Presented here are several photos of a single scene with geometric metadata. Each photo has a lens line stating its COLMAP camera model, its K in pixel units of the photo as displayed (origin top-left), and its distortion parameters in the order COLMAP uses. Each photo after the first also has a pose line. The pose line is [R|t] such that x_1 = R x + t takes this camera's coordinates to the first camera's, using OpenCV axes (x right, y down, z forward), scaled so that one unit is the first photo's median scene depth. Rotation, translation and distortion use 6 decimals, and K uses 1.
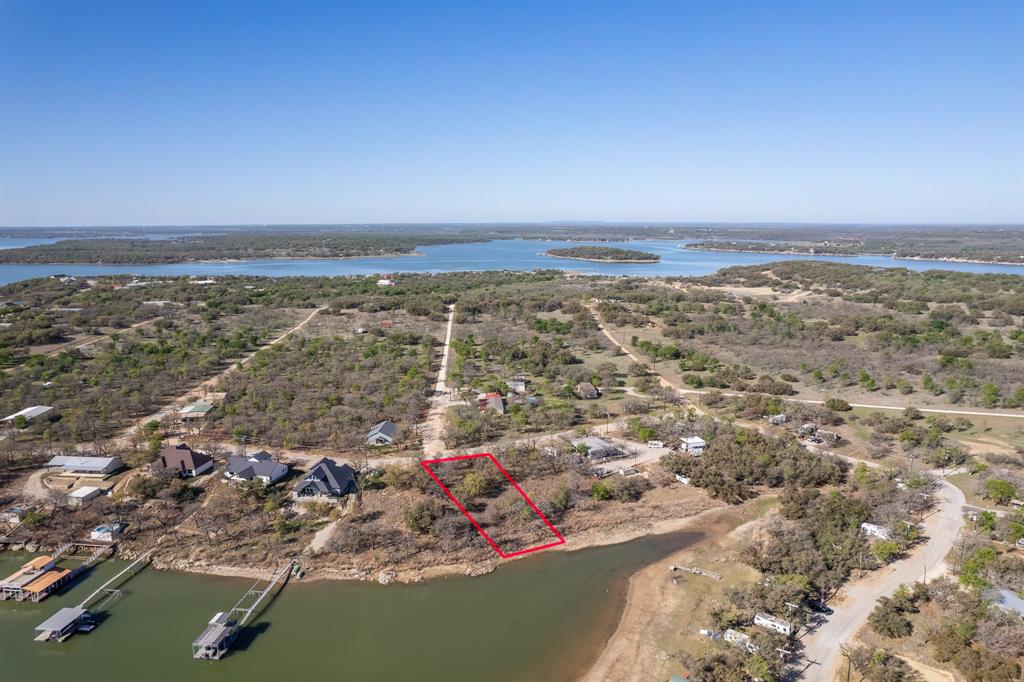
lens RADIAL K [[658.3, 0, 519.7], [0, 658.3, 337.1], [0, 0, 1]] dist [-0.079011, 0.072559]
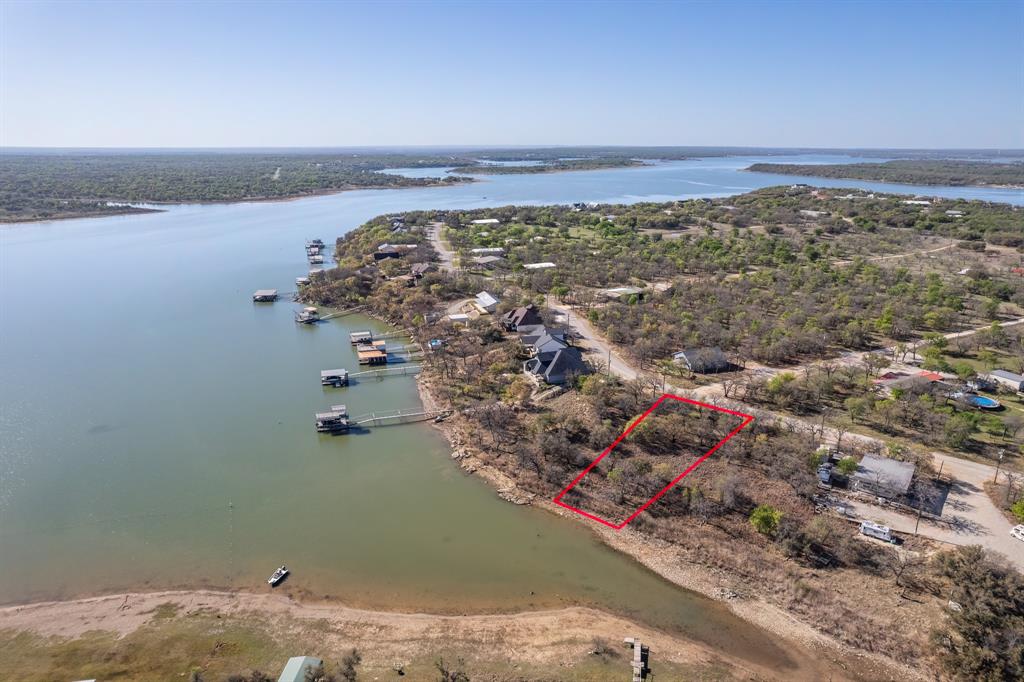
lens RADIAL K [[658.3, 0, 515.3], [0, 658.3, 336.3], [0, 0, 1]] dist [-0.079011, 0.072559]
pose [[0.391504, 0.265523, -0.881035, 0.563963], [-0.165738, 0.962152, 0.216321, -0.030587], [0.905127, 0.061331, 0.420694, 0.541970]]
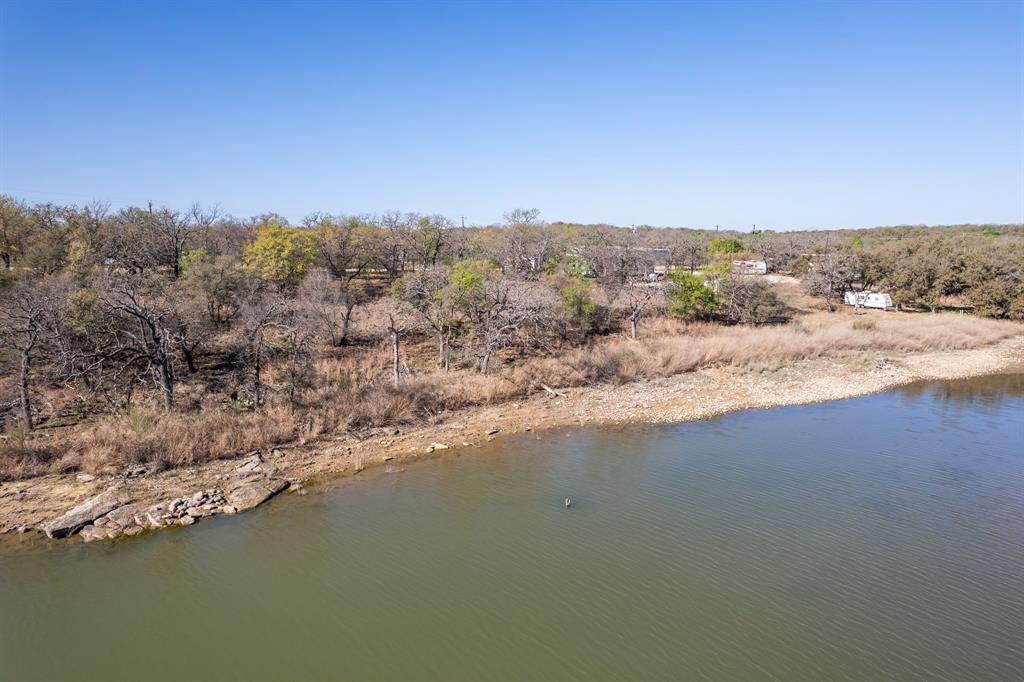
lens RADIAL K [[658.3, 0, 516.6], [0, 658.3, 345.1], [0, 0, 1]] dist [-0.079011, 0.072559]
pose [[0.994820, -0.018847, 0.099888, 0.005600], [0.020921, 0.999586, -0.019764, 0.281028], [-0.099474, 0.021751, 0.994802, 0.728017]]
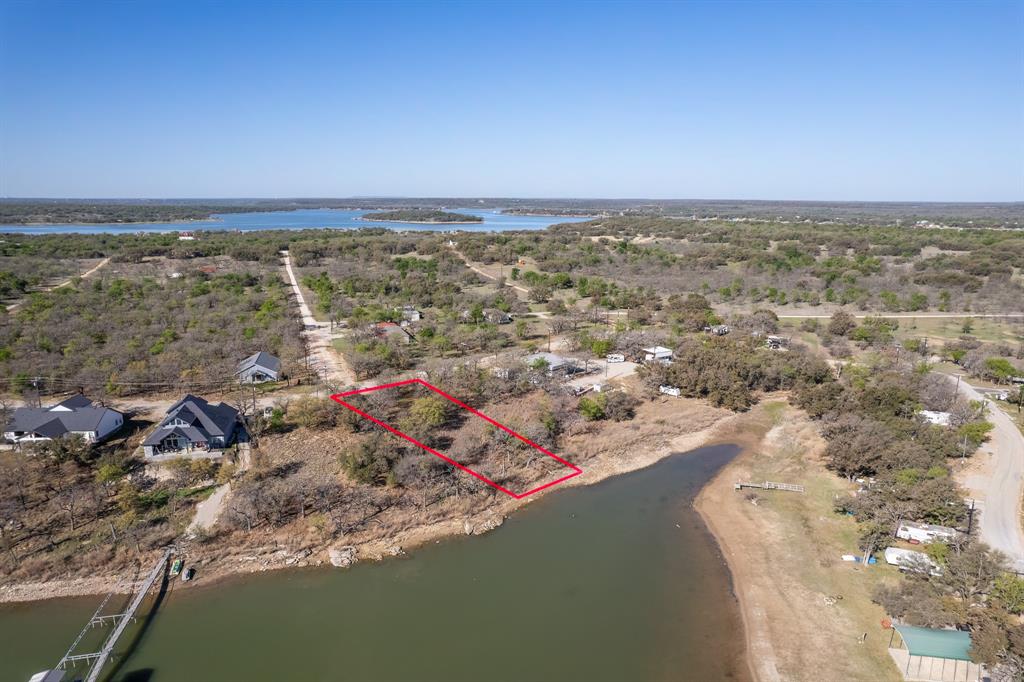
lens RADIAL K [[658.3, 0, 518.8], [0, 658.3, 335.3], [0, 0, 1]] dist [-0.079011, 0.072559]
pose [[0.957225, -0.053945, 0.284271, -0.176668], [0.044797, 0.998251, 0.038589, 0.124129], [-0.285855, -0.024204, 0.957967, 0.316011]]
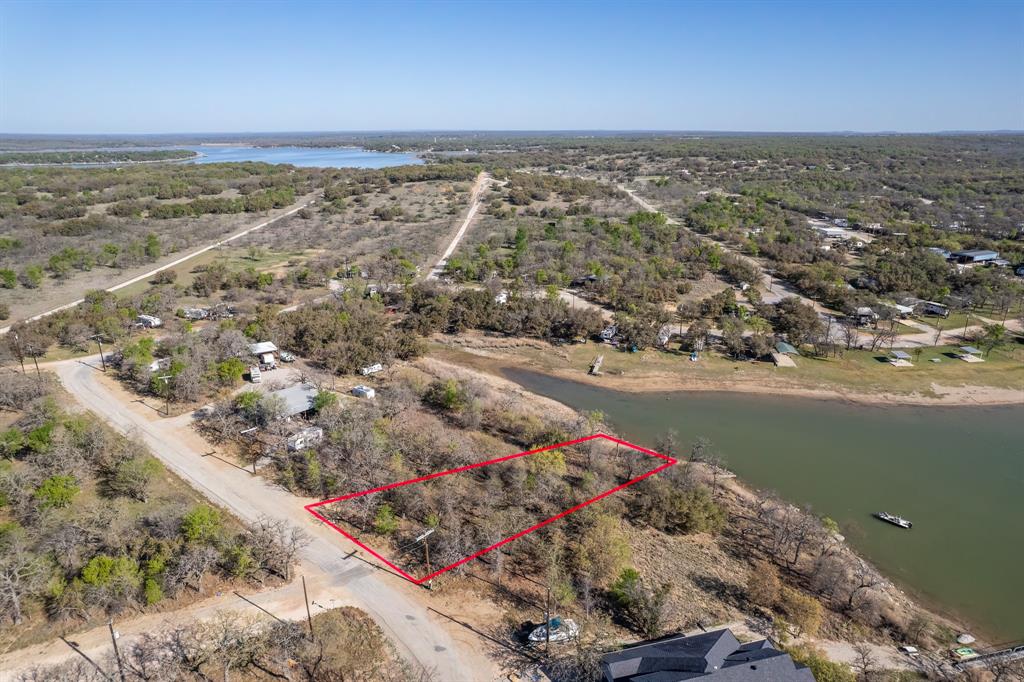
lens RADIAL K [[658.3, 0, 516.5], [0, 658.3, 337.6], [0, 0, 1]] dist [-0.079011, 0.072559]
pose [[-0.320485, -0.284294, 0.903585, -0.511543], [0.170215, 0.921089, 0.350174, -0.050328], [-0.931835, 0.266029, -0.246804, 1.159306]]
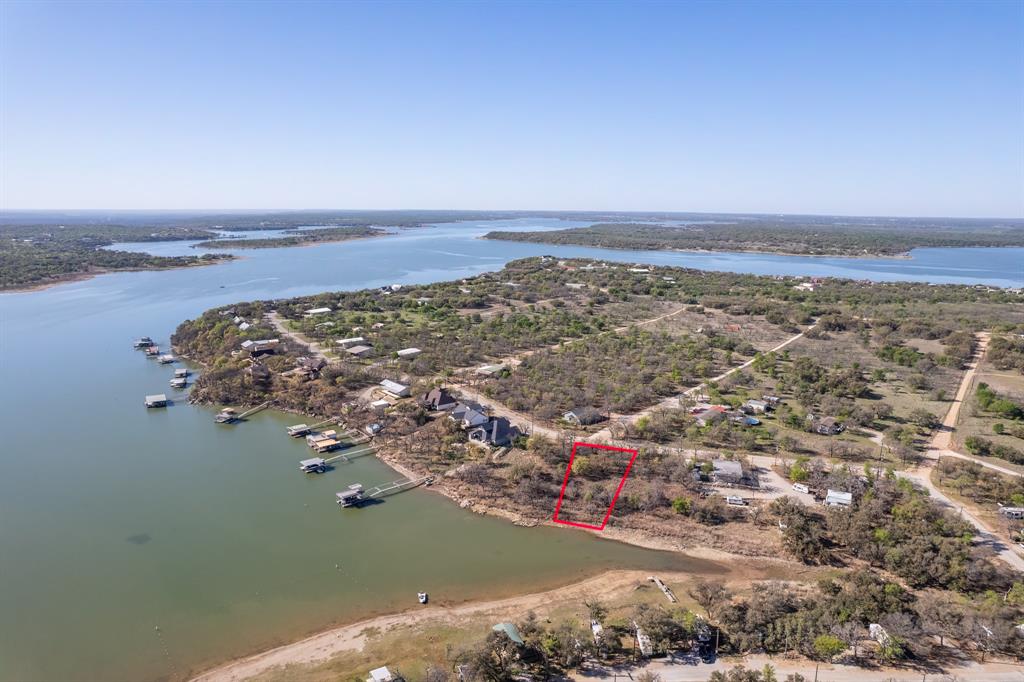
lens RADIAL K [[658.3, 0, 516.4], [0, 658.3, 344.8], [0, 0, 1]] dist [-0.079011, 0.072559]
pose [[0.724570, 0.152219, -0.672181, 0.643756], [-0.133516, 0.987830, 0.079778, -0.078066], [0.676144, 0.031942, 0.736076, 0.026078]]
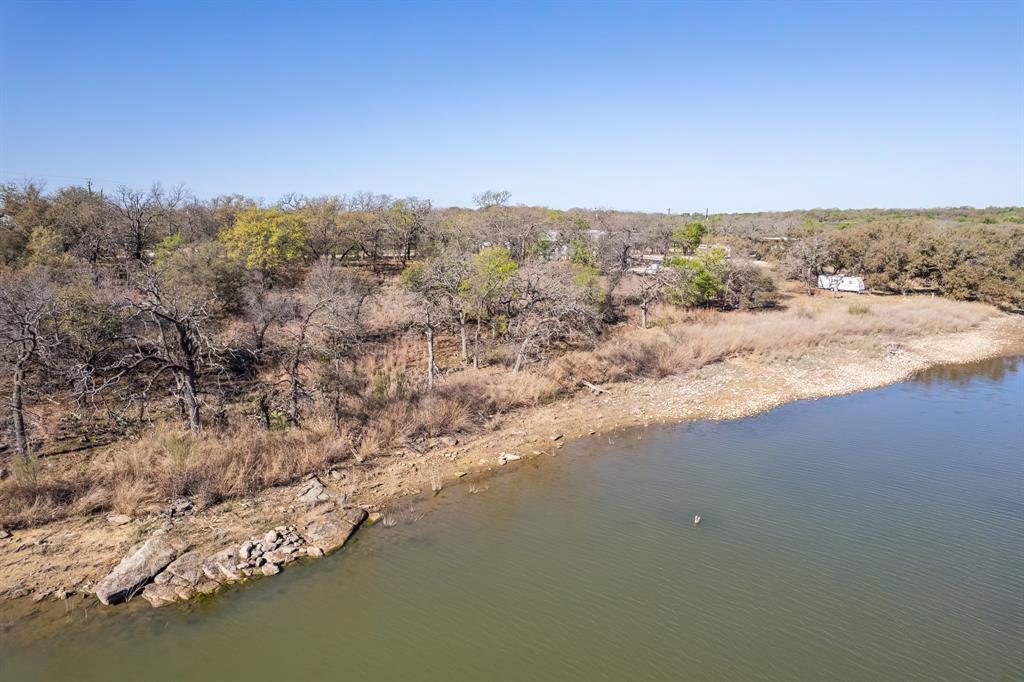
lens RADIAL K [[658.3, 0, 517.5], [0, 658.3, 344.6], [0, 0, 1]] dist [-0.079011, 0.072559]
pose [[0.975988, -0.041205, 0.213893, -0.028399], [0.040170, 0.999151, 0.009184, 0.275905], [-0.214090, -0.000371, 0.976814, 0.750397]]
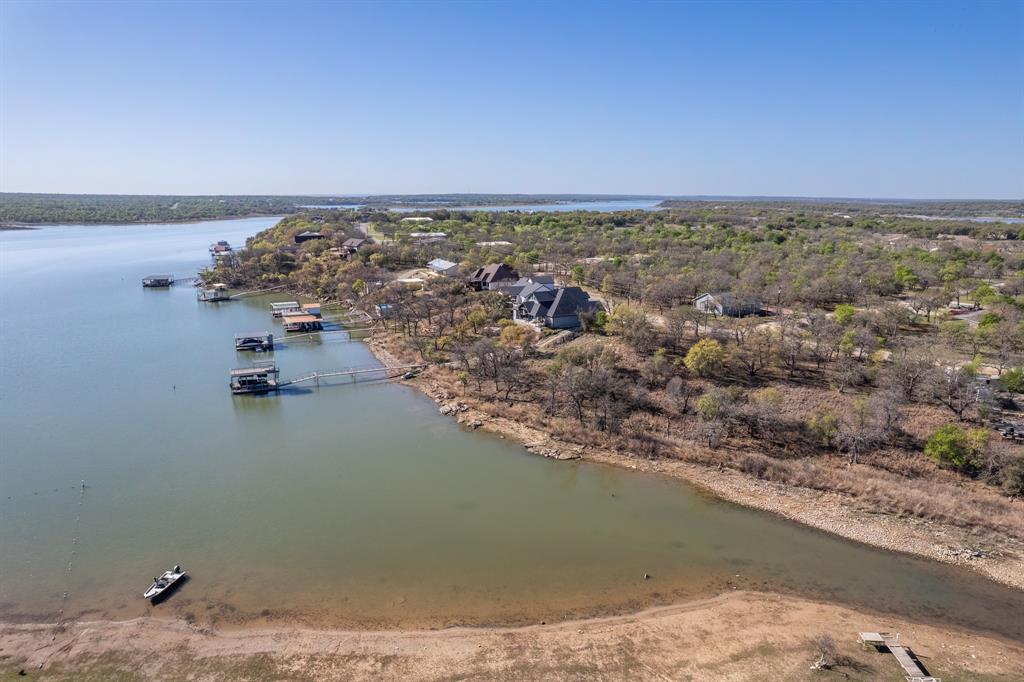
lens RADIAL K [[658.3, 0, 515.9], [0, 658.3, 336.2], [0, 0, 1]] dist [-0.079011, 0.072559]
pose [[0.513826, 0.188592, -0.836908, 0.329729], [-0.159899, 0.979496, 0.122552, 0.169958], [0.842861, 0.070850, 0.533447, 0.578026]]
